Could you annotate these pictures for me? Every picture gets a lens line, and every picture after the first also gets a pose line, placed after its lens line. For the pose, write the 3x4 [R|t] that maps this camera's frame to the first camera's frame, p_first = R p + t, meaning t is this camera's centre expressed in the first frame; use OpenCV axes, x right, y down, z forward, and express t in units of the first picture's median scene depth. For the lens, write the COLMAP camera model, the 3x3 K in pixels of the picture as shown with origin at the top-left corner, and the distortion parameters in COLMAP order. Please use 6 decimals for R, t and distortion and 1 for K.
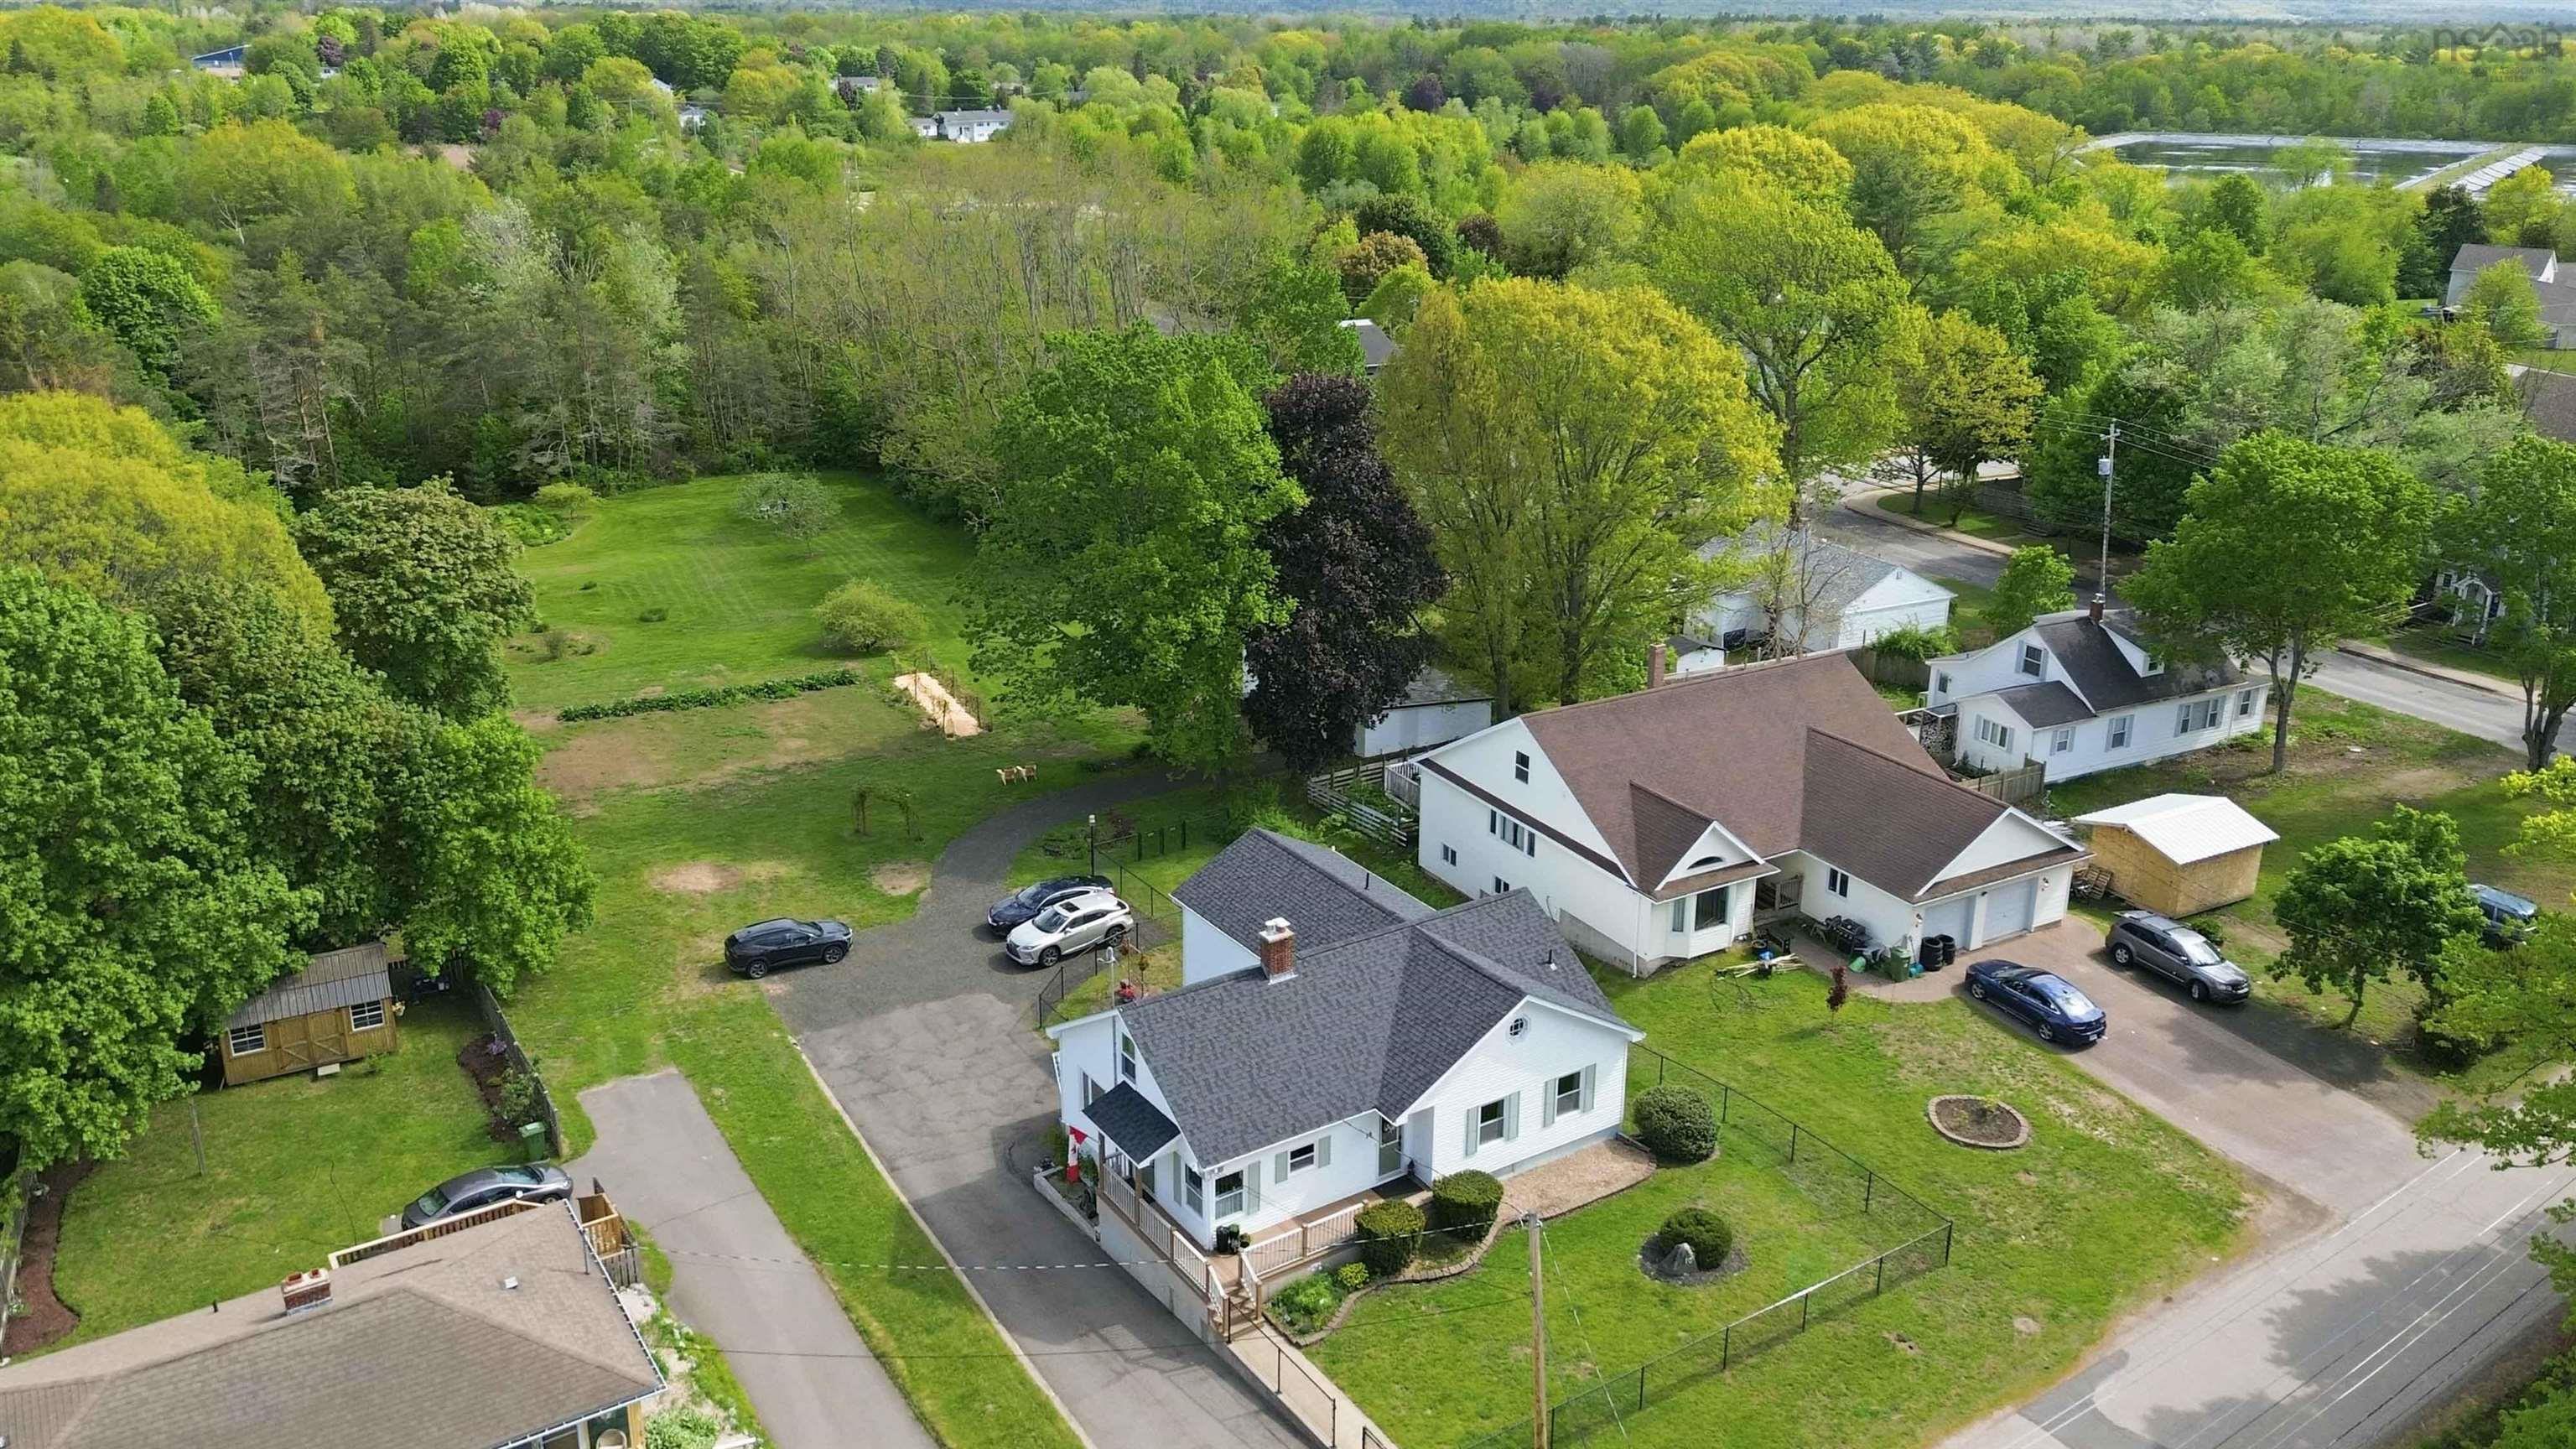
lens RADIAL K [[1942.3, 0, 1293.3], [0, 1942.3, 716.2], [0, 0, 1]] dist [0.086350, -0.099684]
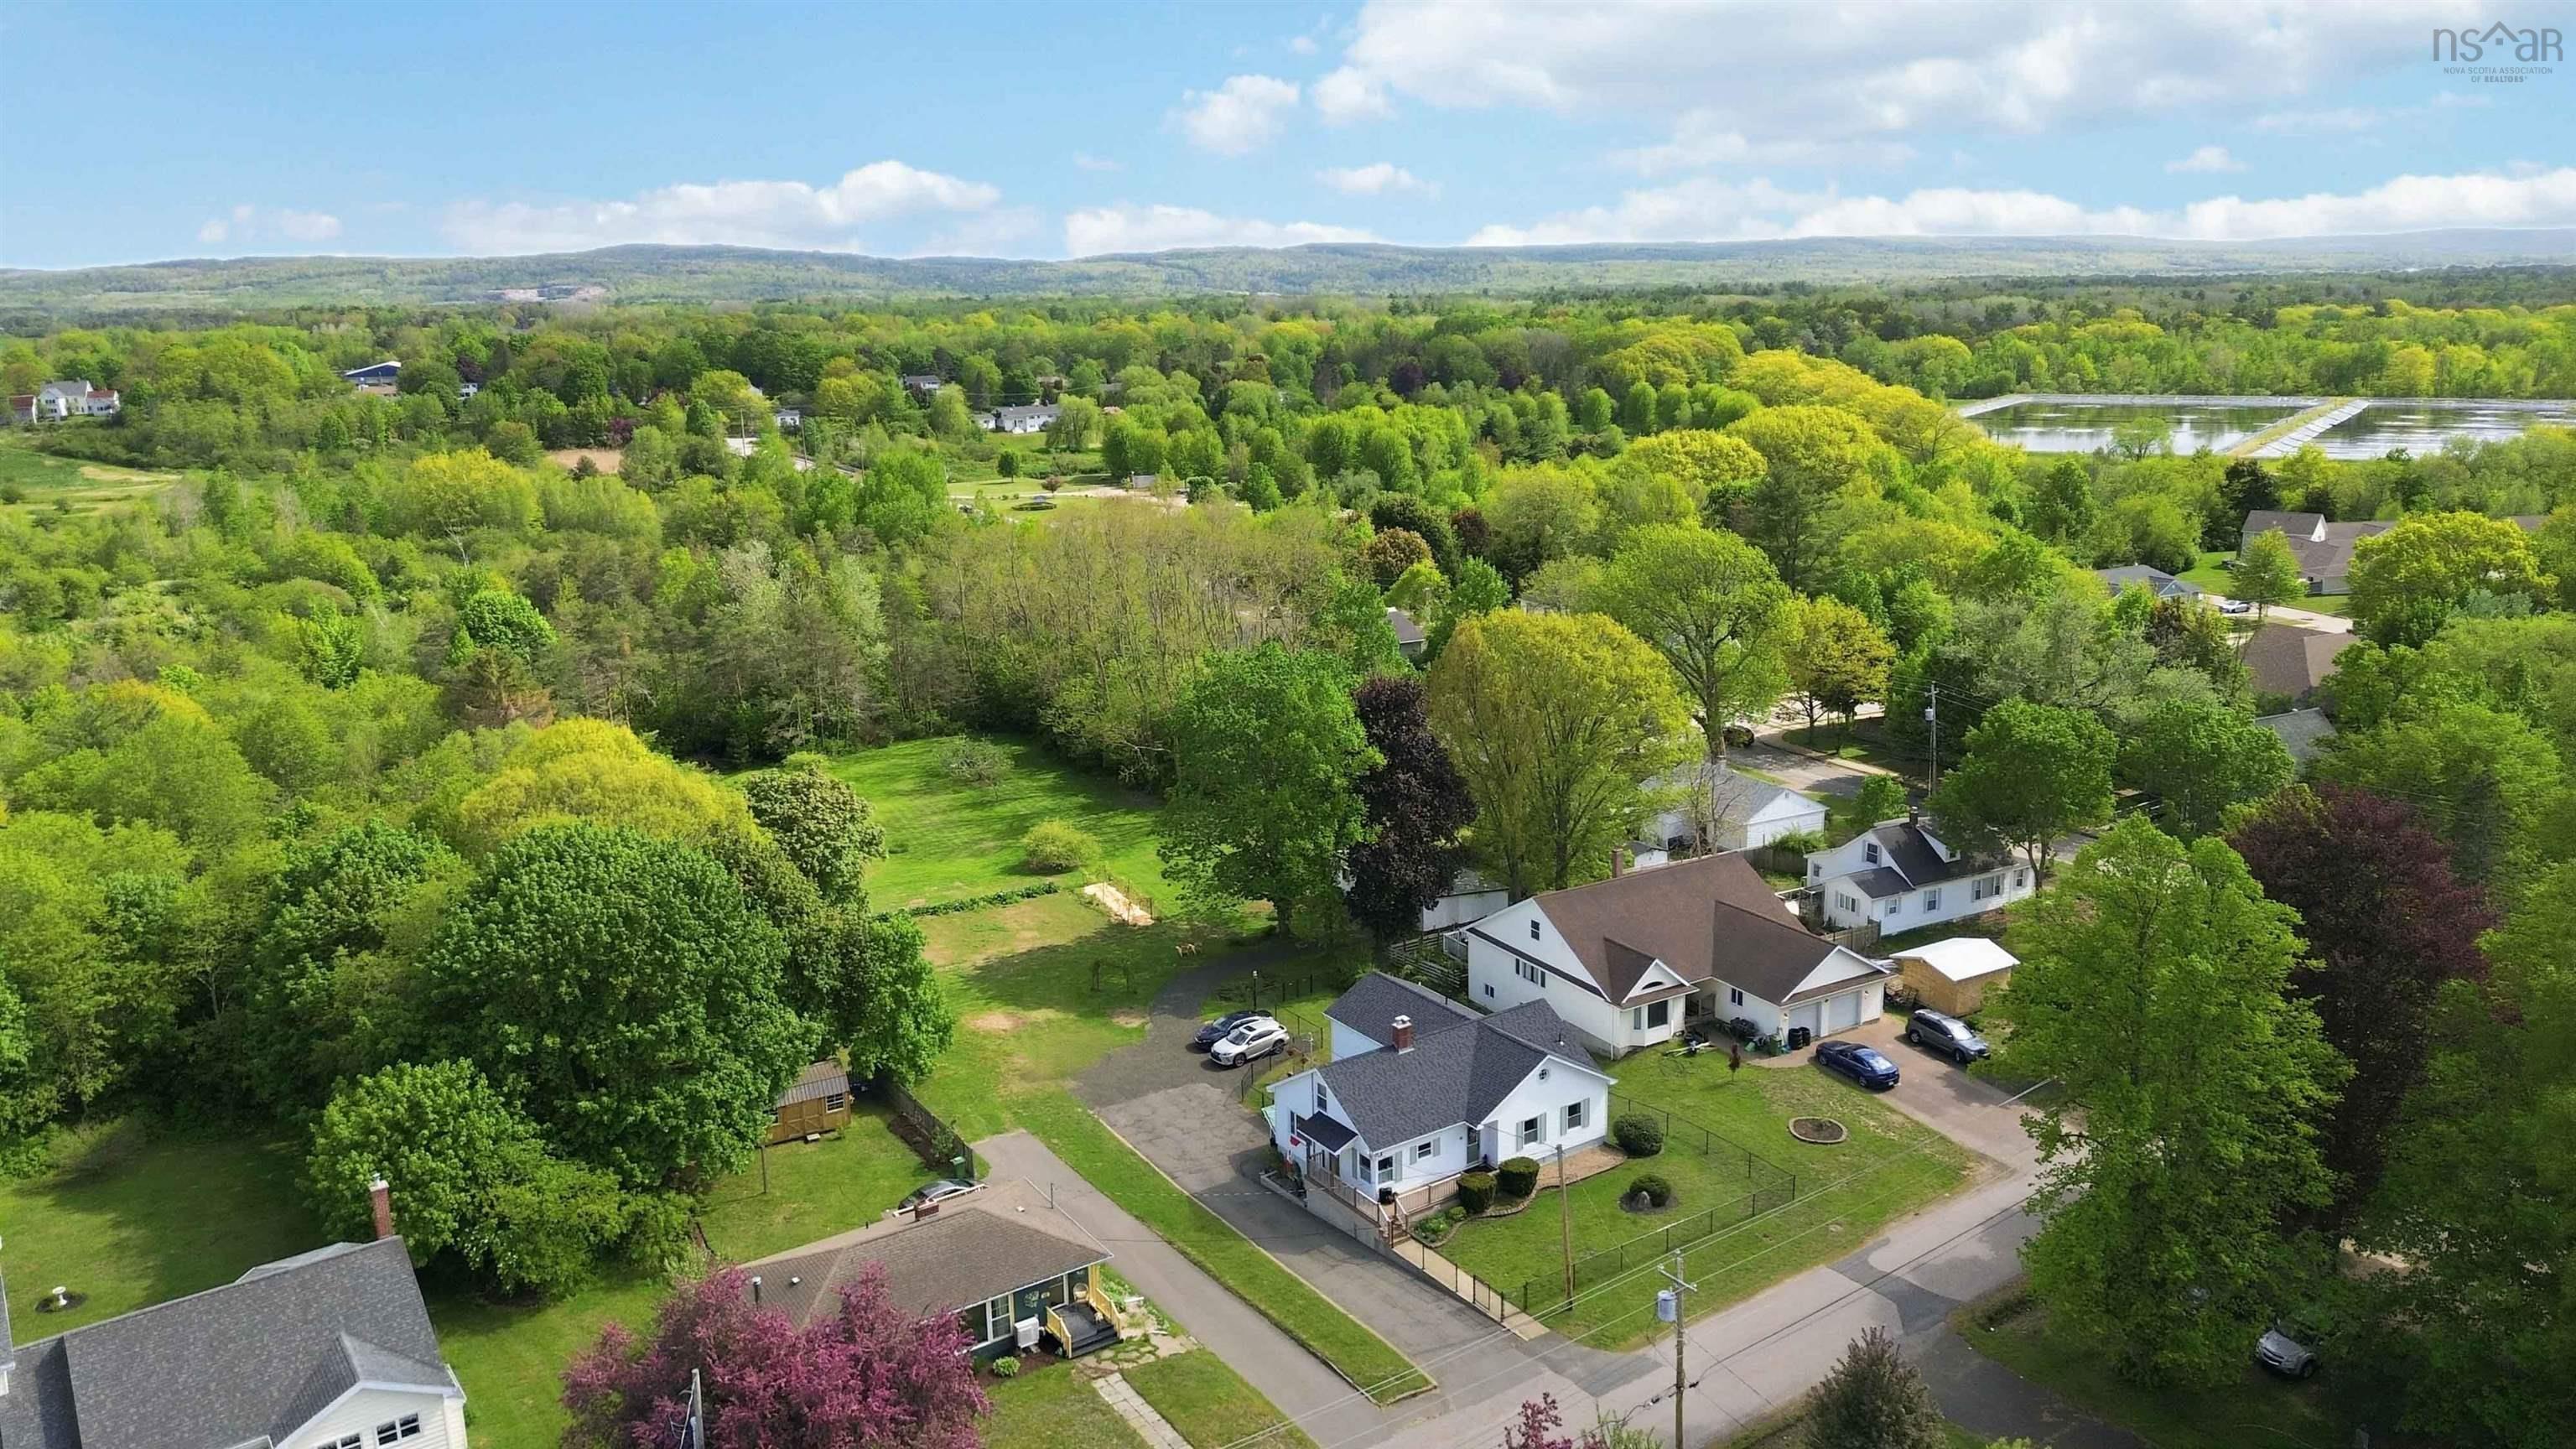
lens RADIAL K [[1942.3, 0, 1293.3], [0, 1942.3, 716.2], [0, 0, 1]] dist [0.086350, -0.099684]
pose [[0.999525, -0.028508, 0.011749, -0.074142], [0.029593, 0.993939, -0.105874, 0.012361], [-0.008659, 0.106171, 0.994310, -0.473681]]
